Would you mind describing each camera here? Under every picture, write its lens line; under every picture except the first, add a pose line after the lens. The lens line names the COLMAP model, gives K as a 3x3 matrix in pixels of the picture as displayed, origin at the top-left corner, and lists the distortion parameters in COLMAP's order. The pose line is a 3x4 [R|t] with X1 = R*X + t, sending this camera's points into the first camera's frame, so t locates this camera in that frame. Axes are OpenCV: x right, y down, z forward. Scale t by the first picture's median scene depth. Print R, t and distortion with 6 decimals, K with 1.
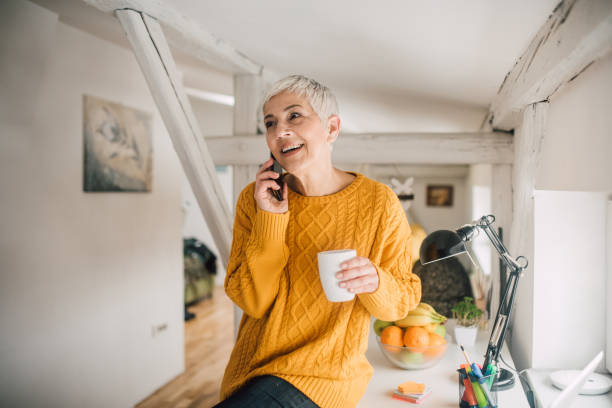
lens RADIAL K [[567.2, 0, 293.4], [0, 567.2, 203.5], [0, 0, 1]] dist [-0.017834, 0.000000]
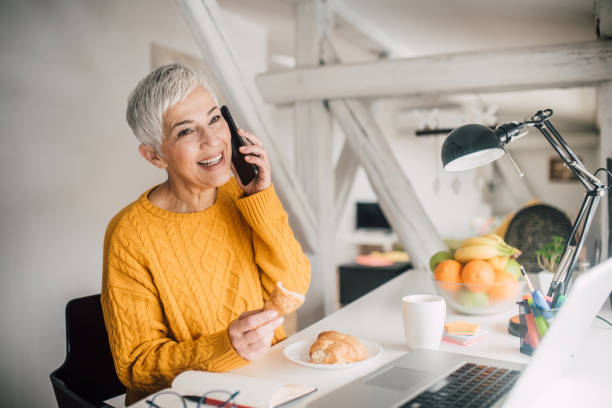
lens RADIAL K [[567.2, 0, 303.8], [0, 567.2, 205.7], [0, 0, 1]] dist [-0.017834, 0.000000]
pose [[0.979084, 0.000953, -0.203453, 0.084184], [0.000805, 0.999963, 0.008558, 0.081088], [0.203454, -0.008542, 0.979047, 0.102386]]
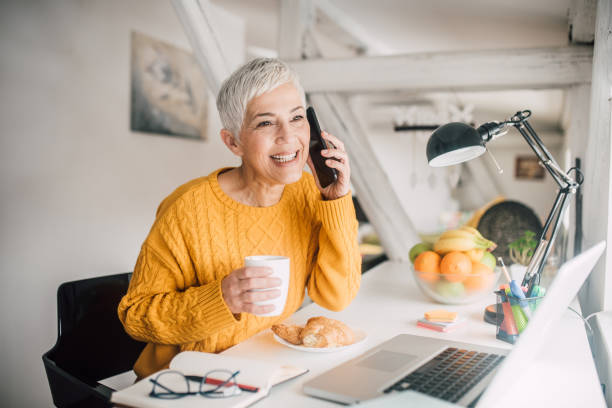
lens RADIAL K [[567.2, 0, 300.9], [0, 567.2, 203.8], [0, 0, 1]] dist [-0.017834, 0.000000]
pose [[0.988332, 0.024278, -0.150369, 0.069312], [-0.021765, 0.999595, 0.018335, 0.082359], [0.150753, -0.014848, 0.988460, 0.083710]]
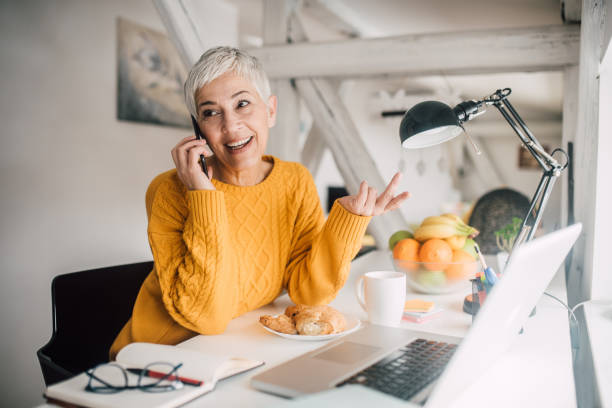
lens RADIAL K [[567.2, 0, 301.6], [0, 567.2, 202.5], [0, 0, 1]] dist [-0.017834, 0.000000]
pose [[0.986337, 0.020751, -0.163428, 0.096657], [-0.016367, 0.999470, 0.028122, 0.088841], [0.163925, -0.025063, 0.986154, 0.110194]]
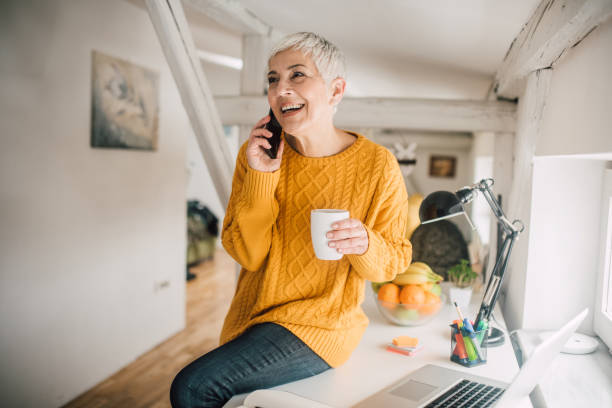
lens RADIAL K [[567.2, 0, 293.9], [0, 567.2, 199.9], [0, 0, 1]] dist [-0.017834, 0.000000]
pose [[0.999397, 0.034659, -0.002191, -0.001567], [-0.034511, 0.998213, 0.048779, 0.011850], [0.003878, -0.048674, 0.998807, -0.015978]]
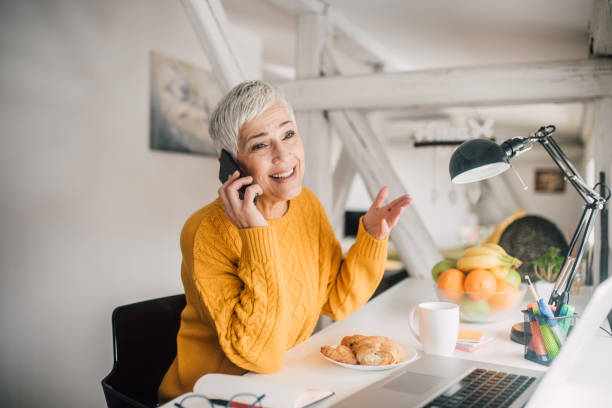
lens RADIAL K [[567.2, 0, 302.9], [0, 567.2, 206.1], [0, 0, 1]] dist [-0.017834, 0.000000]
pose [[0.984352, 0.010838, -0.175882, 0.064634], [-0.011709, 0.999924, -0.003917, 0.079640], [0.175826, 0.005915, 0.984403, 0.086236]]
